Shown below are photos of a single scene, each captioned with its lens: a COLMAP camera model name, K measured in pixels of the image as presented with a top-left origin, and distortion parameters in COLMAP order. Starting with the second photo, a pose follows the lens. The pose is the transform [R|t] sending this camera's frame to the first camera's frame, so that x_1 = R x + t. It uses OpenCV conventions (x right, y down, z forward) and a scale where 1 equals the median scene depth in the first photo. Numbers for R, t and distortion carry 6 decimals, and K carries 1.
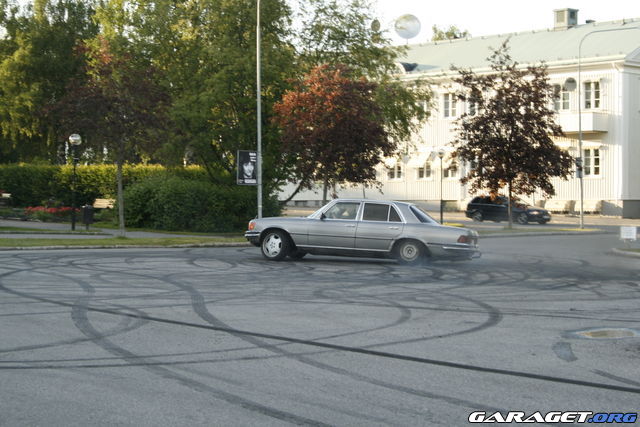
lens RADIAL K [[1411.7, 0, 320.0], [0, 1411.7, 213.5], [0, 0, 1]] dist [0.036135, 0.219792]
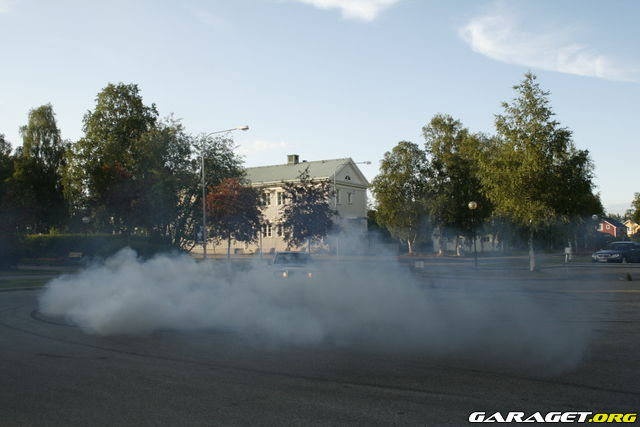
lens RADIAL K [[653.7, 0, 325.0], [0, 653.7, 211.5], [0, 0, 1]] dist [-0.127810, 0.161418]
pose [[0.948861, -0.007732, 0.315598, -0.131833], [0.027507, 0.997923, -0.058254, -0.007204], [-0.314492, 0.063956, 0.947103, 0.126882]]
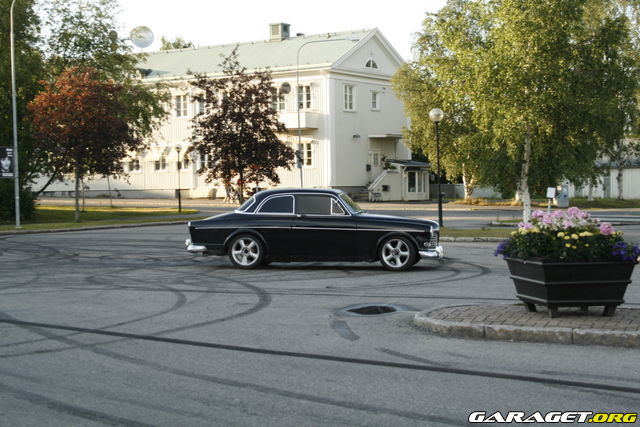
lens RADIAL K [[1208.5, 0, 321.3], [0, 1208.5, 195.1], [0, 0, 1]] dist [0.062547, -0.009896]
pose [[0.977215, -0.016796, 0.211587, -0.009236], [0.017651, 0.999842, -0.002155, -0.000689], [-0.211517, 0.005841, 0.977357, 0.029944]]
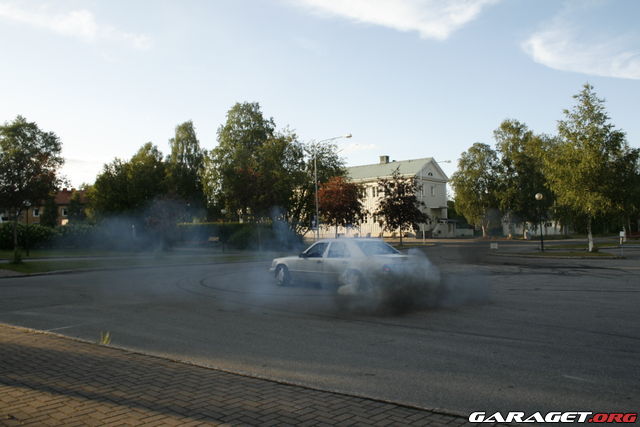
lens RADIAL K [[545.8, 0, 322.1], [0, 545.8, 213.8], [0, 0, 1]] dist [-0.163172, 0.148329]
pose [[0.986462, -0.022581, 0.162428, -0.146231], [0.029785, 0.998671, -0.042059, -0.007217], [-0.161262, 0.046327, 0.985824, 0.109592]]
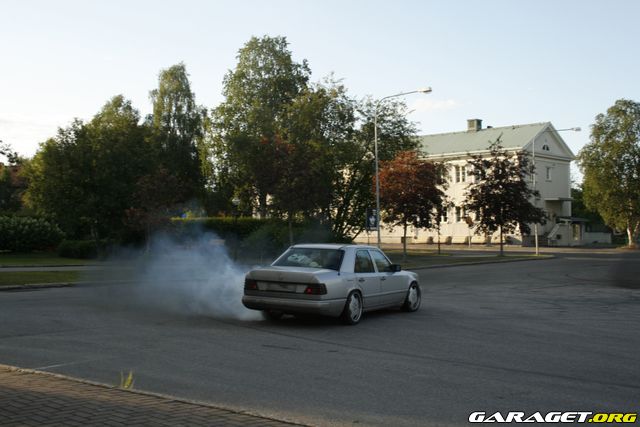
lens RADIAL K [[831.4, 0, 320.0], [0, 831.4, 213.5], [0, 0, 1]] dist [-0.054924, 0.030307]
pose [[0.994830, -0.009771, 0.101082, -0.160123], [0.013260, 0.999337, -0.033901, -0.007707], [-0.100684, 0.035066, 0.994300, 0.098381]]
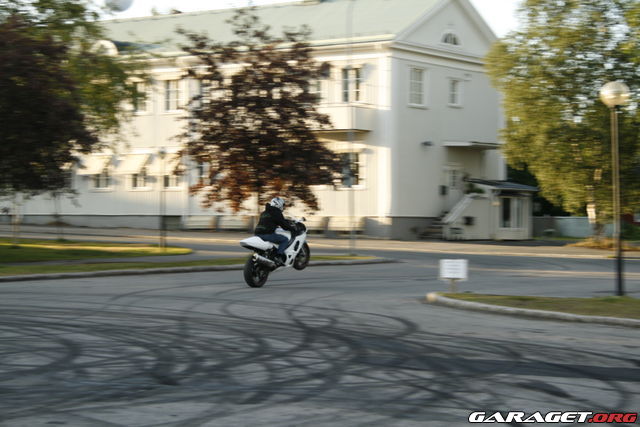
lens RADIAL K [[1534.3, 0, 320.0], [0, 1534.3, 213.5], [0, 0, 1]] dist [0.121718, 0.063603]
pose [[0.981897, 0.005991, 0.189321, 0.016607], [-0.004068, 0.999936, -0.010543, -0.003002], [-0.189372, 0.009582, 0.981859, 0.221075]]
